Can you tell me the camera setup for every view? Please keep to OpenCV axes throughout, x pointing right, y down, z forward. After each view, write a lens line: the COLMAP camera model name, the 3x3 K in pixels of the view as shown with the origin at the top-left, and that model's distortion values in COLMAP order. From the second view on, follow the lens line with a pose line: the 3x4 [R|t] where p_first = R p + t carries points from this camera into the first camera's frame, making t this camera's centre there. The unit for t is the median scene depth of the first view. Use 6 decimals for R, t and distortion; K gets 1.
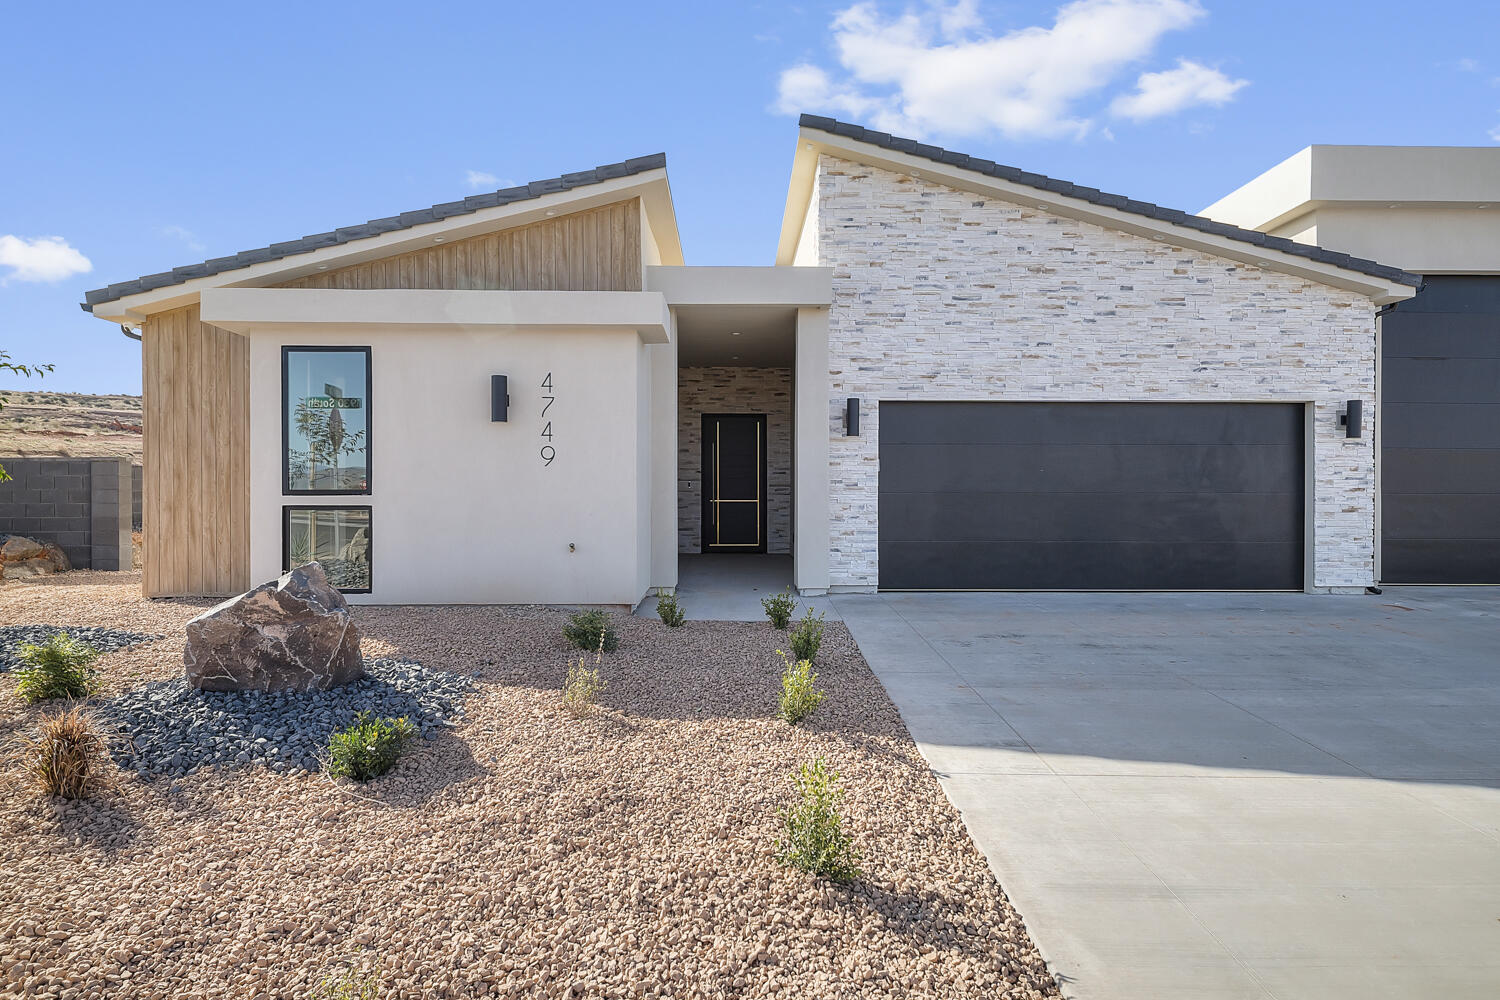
lens RADIAL K [[801.7, 0, 739.2], [0, 801.7, 495.1], [0, 0, 1]] dist [-0.000907, -0.004500]
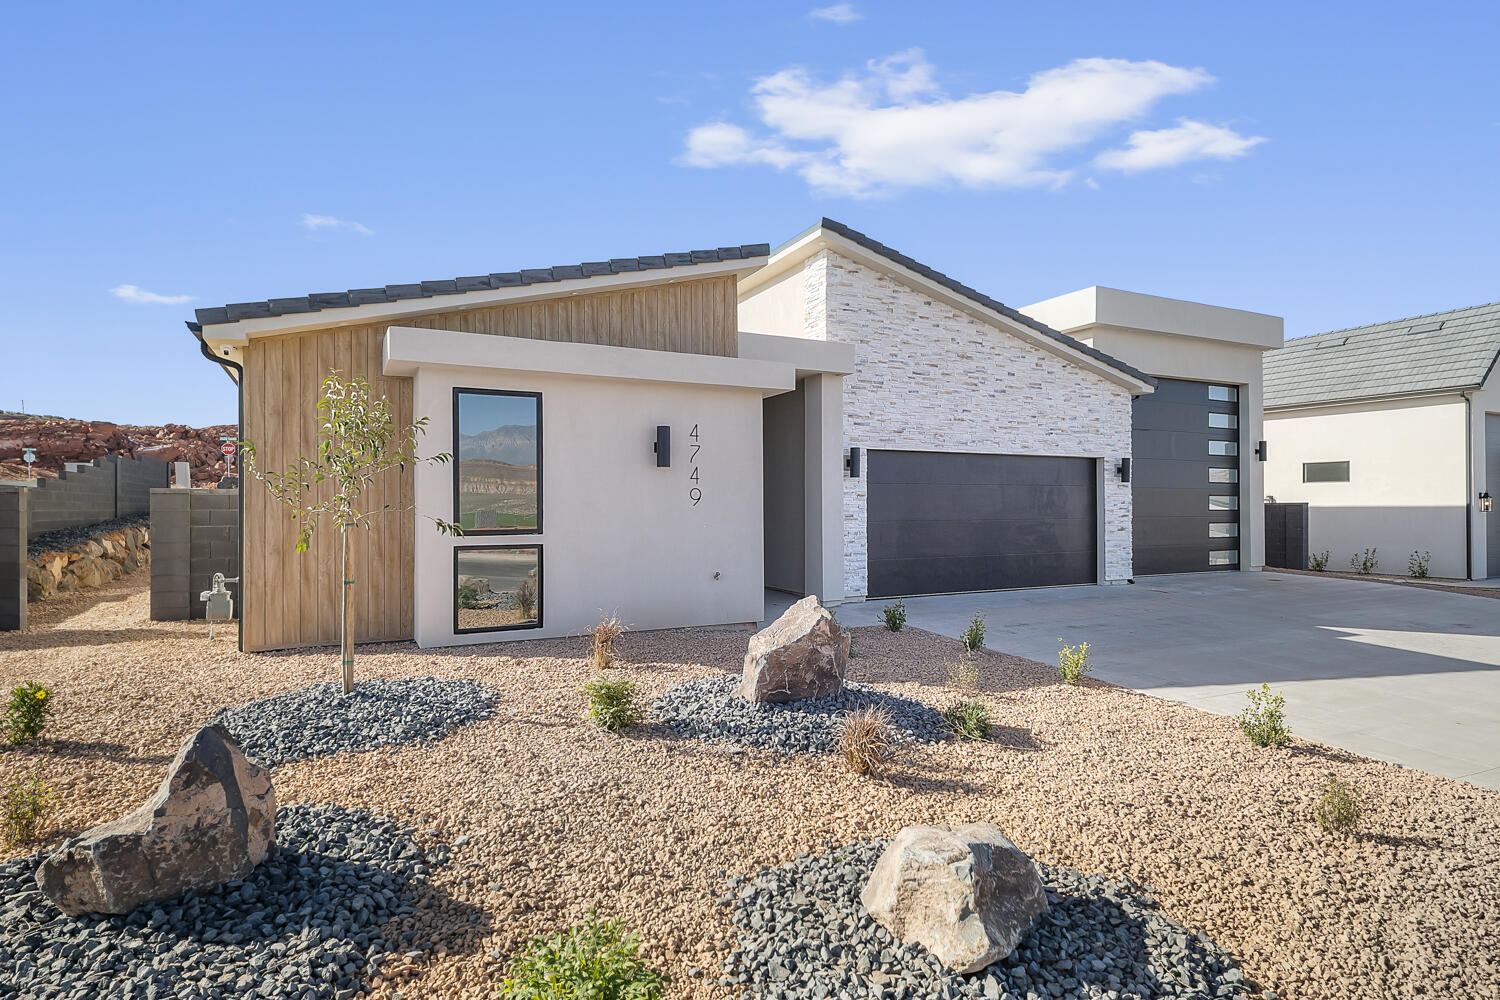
lens RADIAL K [[801.7, 0, 745.7], [0, 801.7, 500.8], [0, 0, 1]] dist [-0.000907, -0.004500]
pose [[0.895045, -0.001478, 0.445972, -0.562609], [0.005508, 0.999955, -0.007740, -0.027974], [-0.445941, 0.009384, 0.895013, -0.048067]]
